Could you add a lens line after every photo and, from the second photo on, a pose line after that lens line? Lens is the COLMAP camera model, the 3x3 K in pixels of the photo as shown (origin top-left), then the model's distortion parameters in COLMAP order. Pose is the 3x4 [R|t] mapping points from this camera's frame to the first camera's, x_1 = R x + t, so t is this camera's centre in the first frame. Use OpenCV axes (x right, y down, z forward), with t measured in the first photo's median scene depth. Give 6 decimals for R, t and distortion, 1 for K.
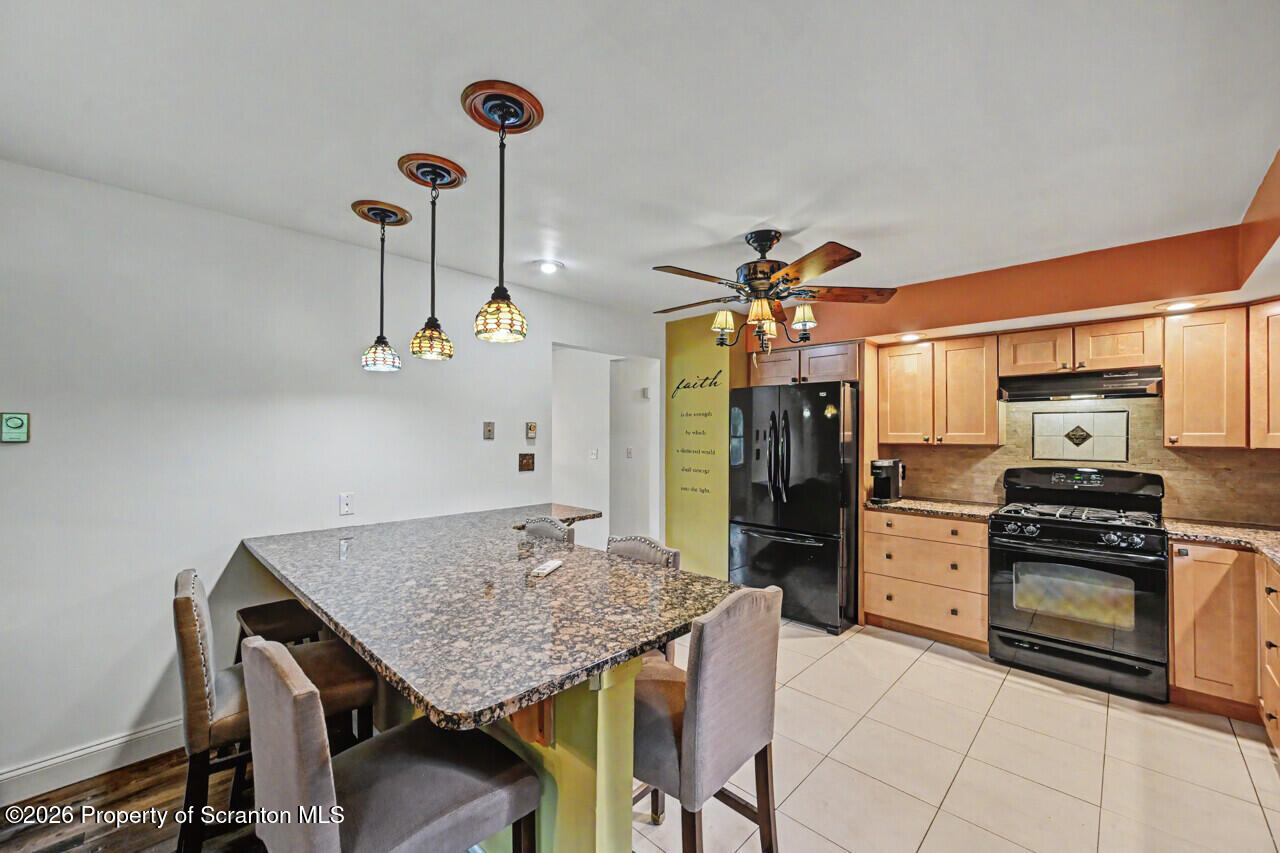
lens RADIAL K [[505.3, 0, 642.7], [0, 505.3, 430.3], [0, 0, 1]] dist [-0.000848, 0.000885]
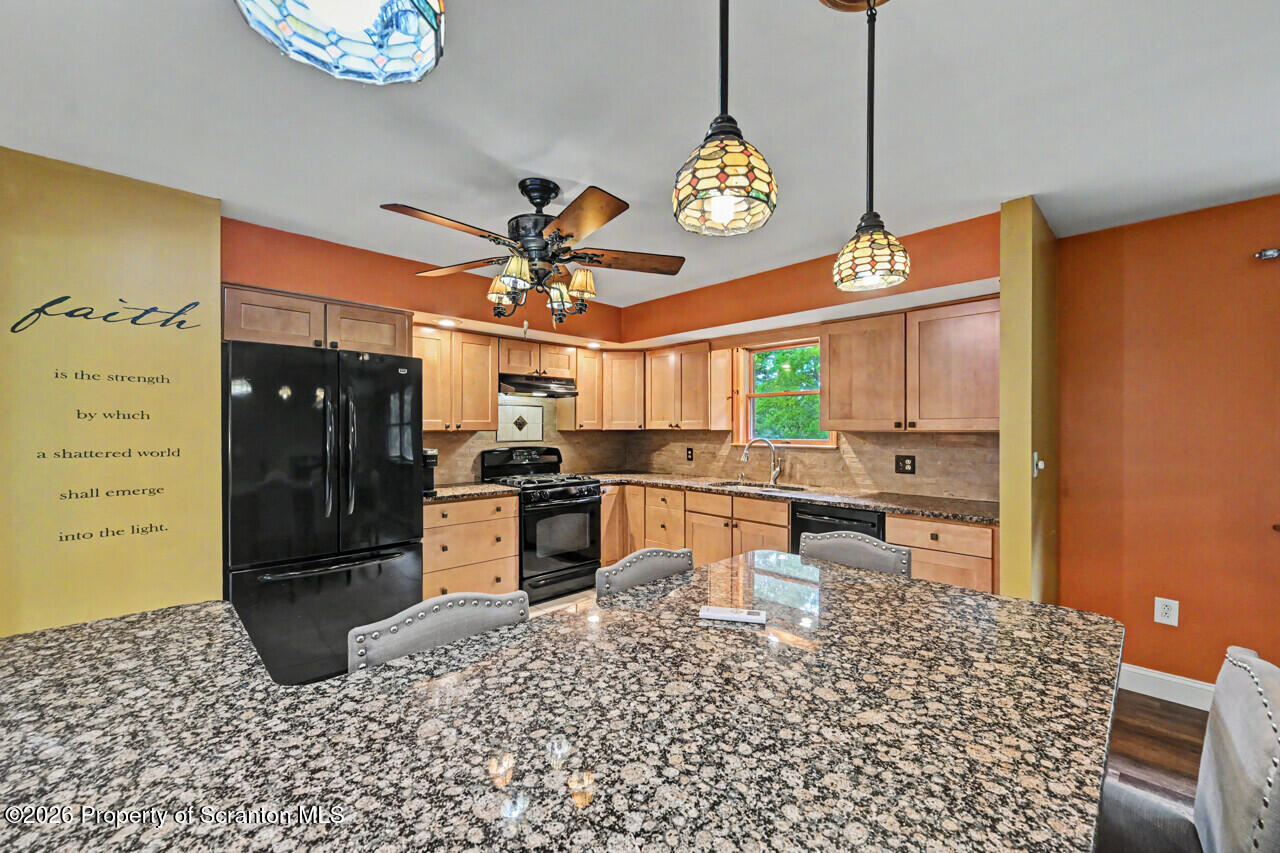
lens RADIAL K [[505.3, 0, 646.0], [0, 505.3, 435.6], [0, 0, 1]] dist [-0.000848, 0.000885]
pose [[0.029314, -0.019659, 0.999377, -0.518964], [-0.008801, 0.999763, 0.019924, 0.014900], [-0.999532, -0.009380, 0.029134, 0.663970]]
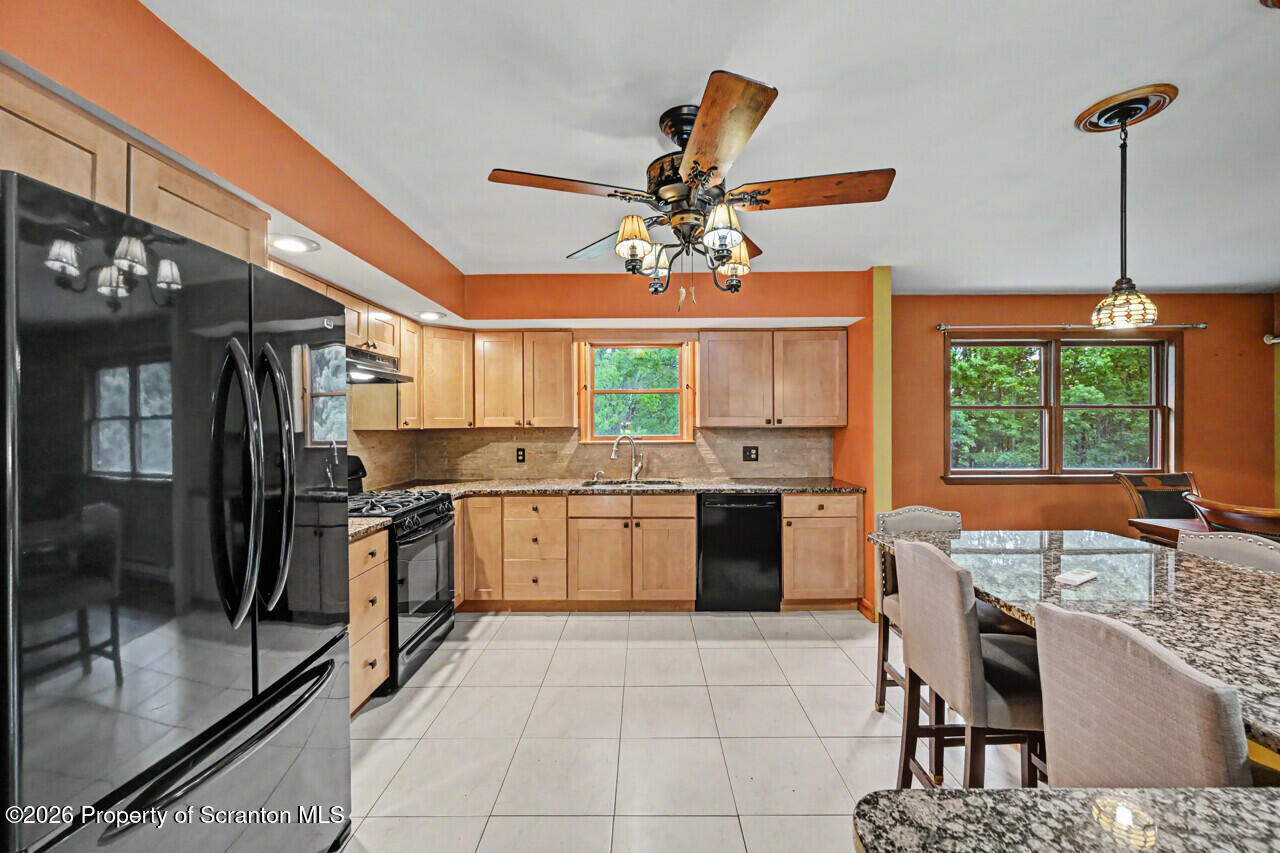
lens RADIAL K [[505.3, 0, 647.5], [0, 505.3, 425.0], [0, 0, 1]] dist [-0.000848, 0.000885]
pose [[-0.692545, -0.003242, 0.721367, -0.180686], [-0.004377, 0.999990, 0.000292, 0.019095], [-0.721361, -0.002955, -0.692553, 1.259777]]
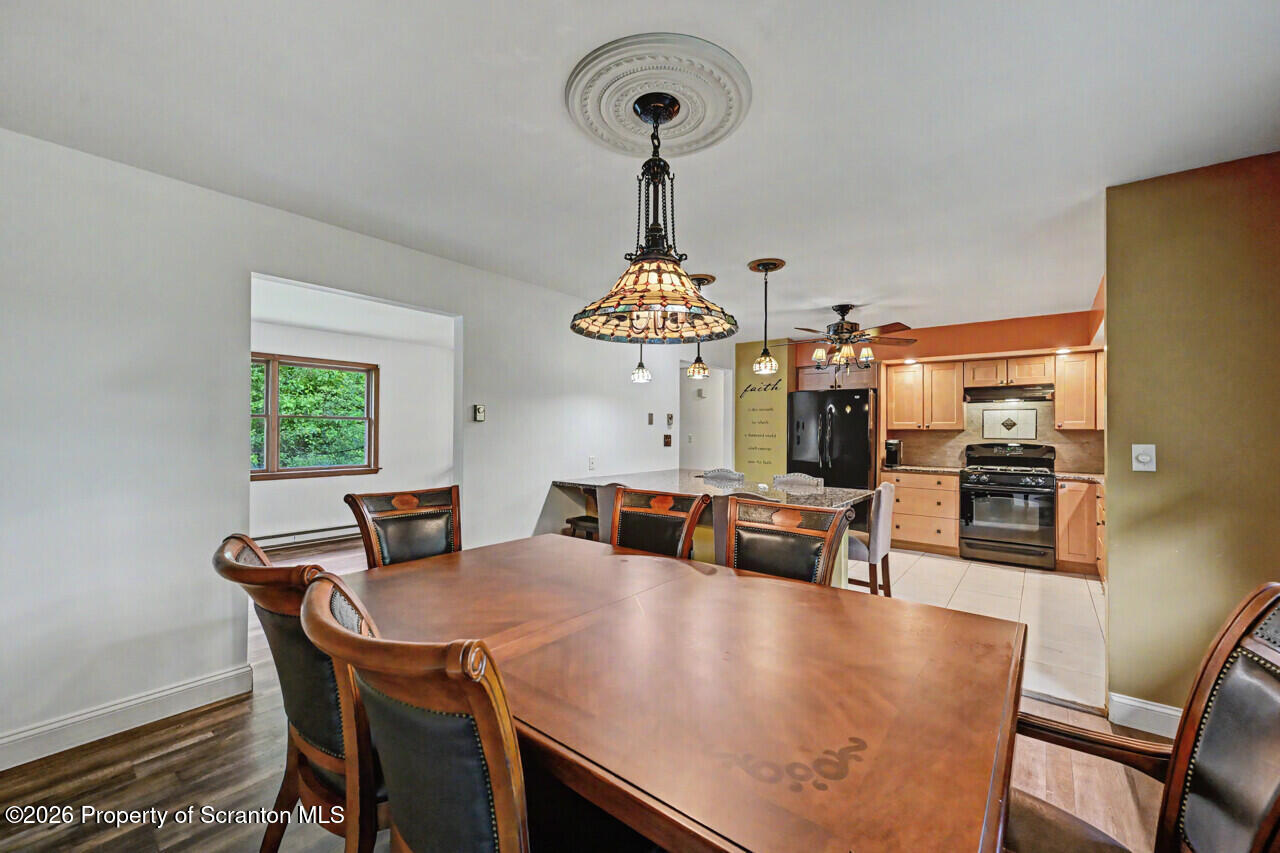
lens RADIAL K [[505.3, 0, 642.0], [0, 505.3, 427.0], [0, 0, 1]] dist [-0.000848, 0.000885]
pose [[0.995608, 0.004224, 0.093521, -0.513777], [-0.004256, 0.999991, 0.000134, 0.026964], [-0.093520, -0.000532, 0.995617, -0.561417]]
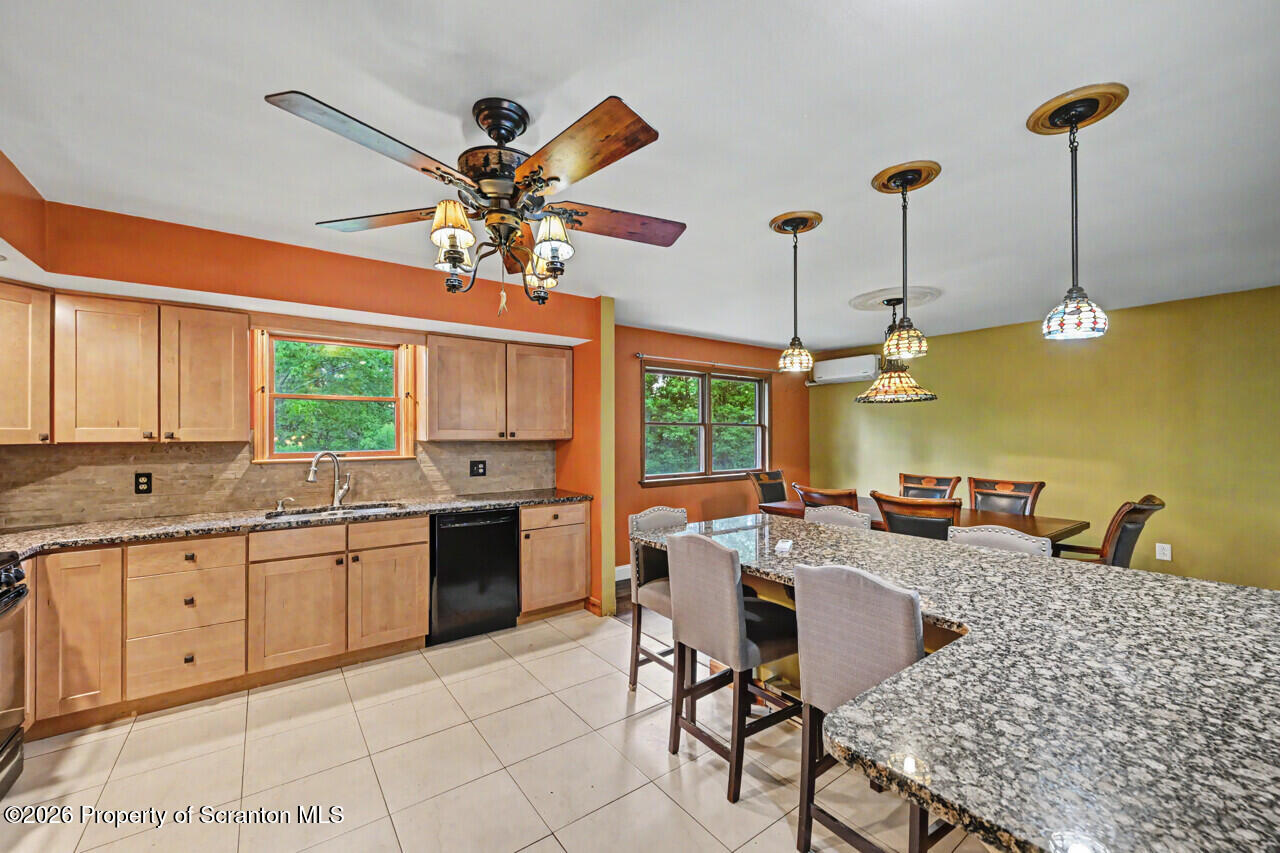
lens RADIAL K [[505.3, 0, 647.2], [0, 505.3, 430.2], [0, 0, 1]] dist [-0.000848, 0.000885]
pose [[-0.986478, 0.001774, 0.163884, -0.038663], [-0.001171, 0.999840, -0.017872, 0.020113], [-0.163889, -0.017823, -0.986318, 1.333786]]
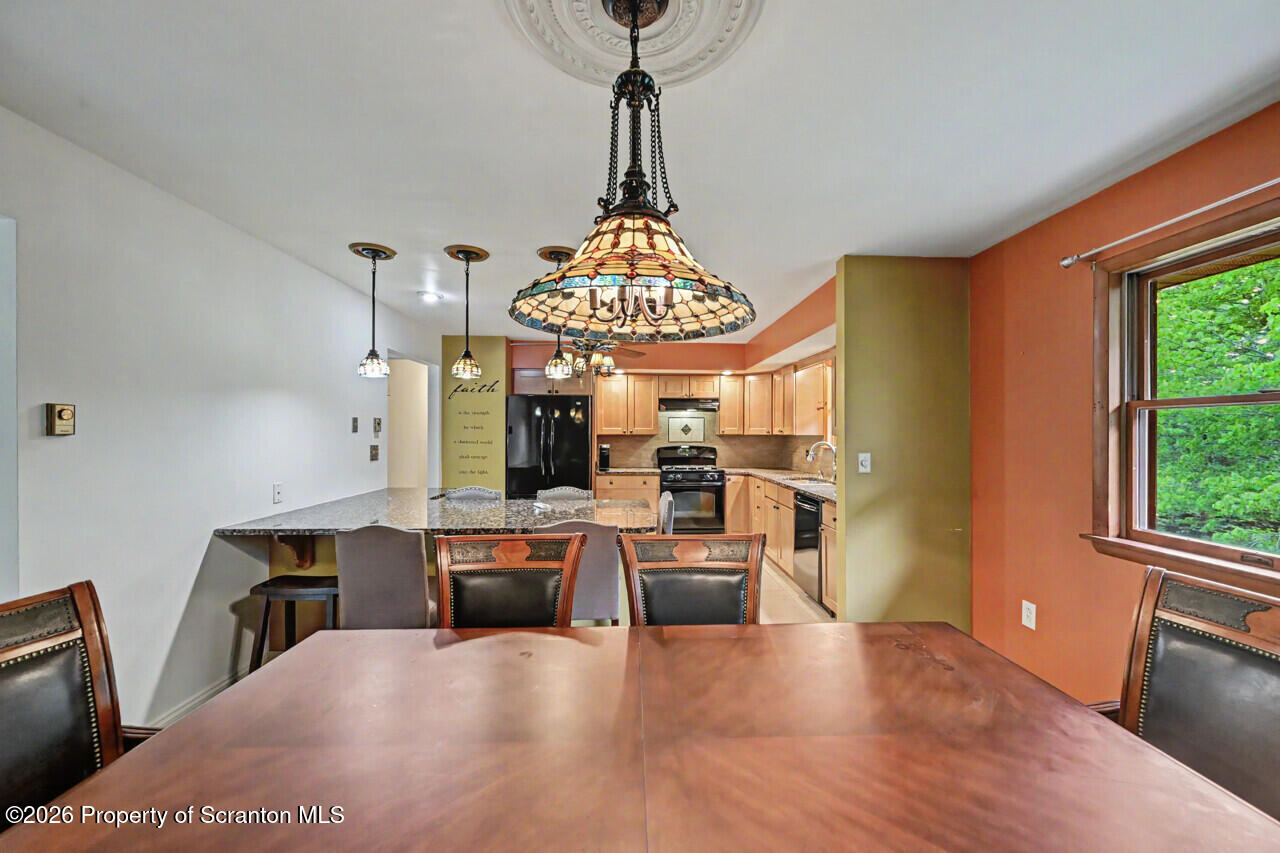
lens RADIAL K [[505.3, 0, 645.8], [0, 505.3, 430.5], [0, 0, 1]] dist [-0.000848, 0.000885]
pose [[0.695608, -0.000635, 0.718421, -0.718938], [-0.005246, 0.999968, 0.005963, 0.003063], [-0.718402, -0.007917, 0.695583, -0.283796]]
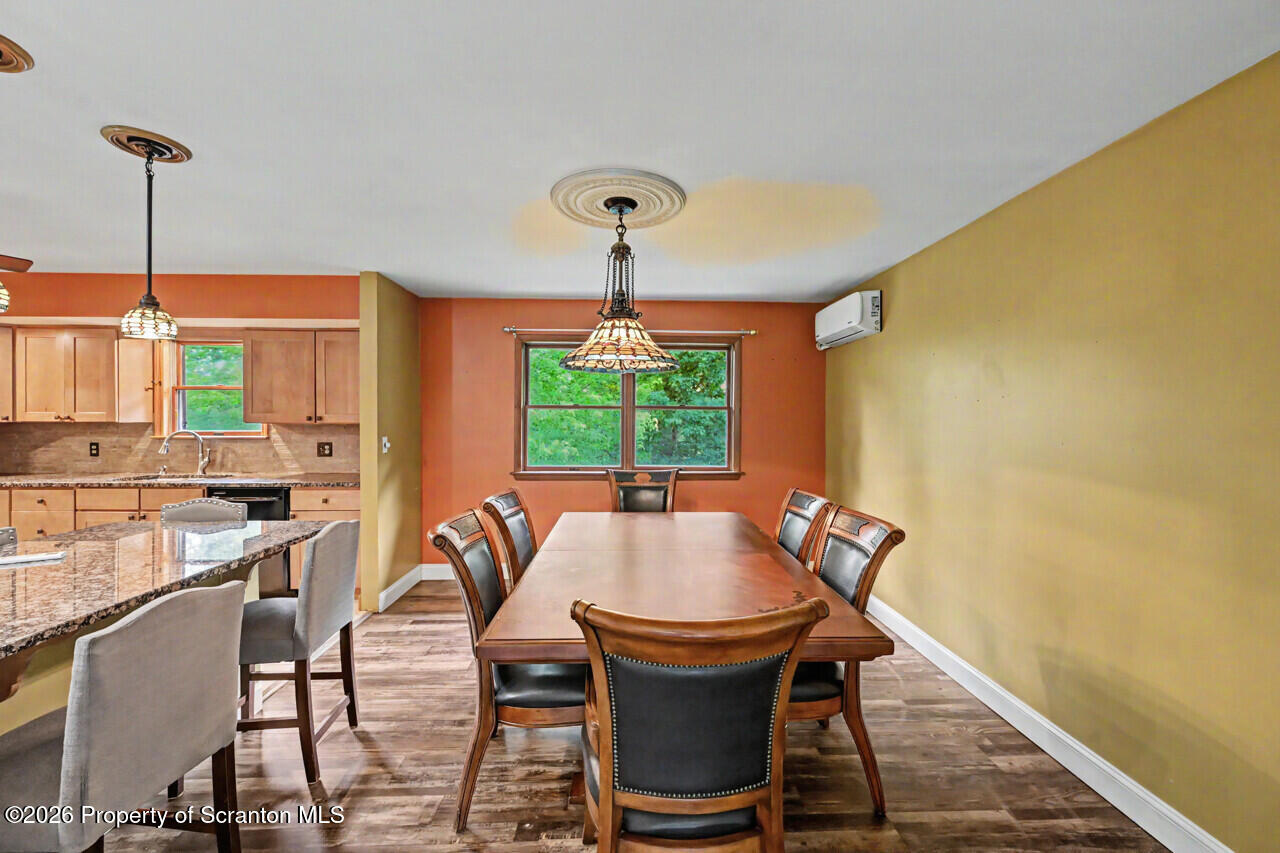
lens RADIAL K [[515.5, 0, 638.9], [0, 515.5, 421.8], [0, 0, 1]] dist [0.000709, 0.000601]
pose [[-0.712264, -0.012099, 0.701808, -1.018438], [-0.013169, 0.999906, 0.003872, 0.001465], [-0.701788, -0.006484, -0.712356, 0.536346]]
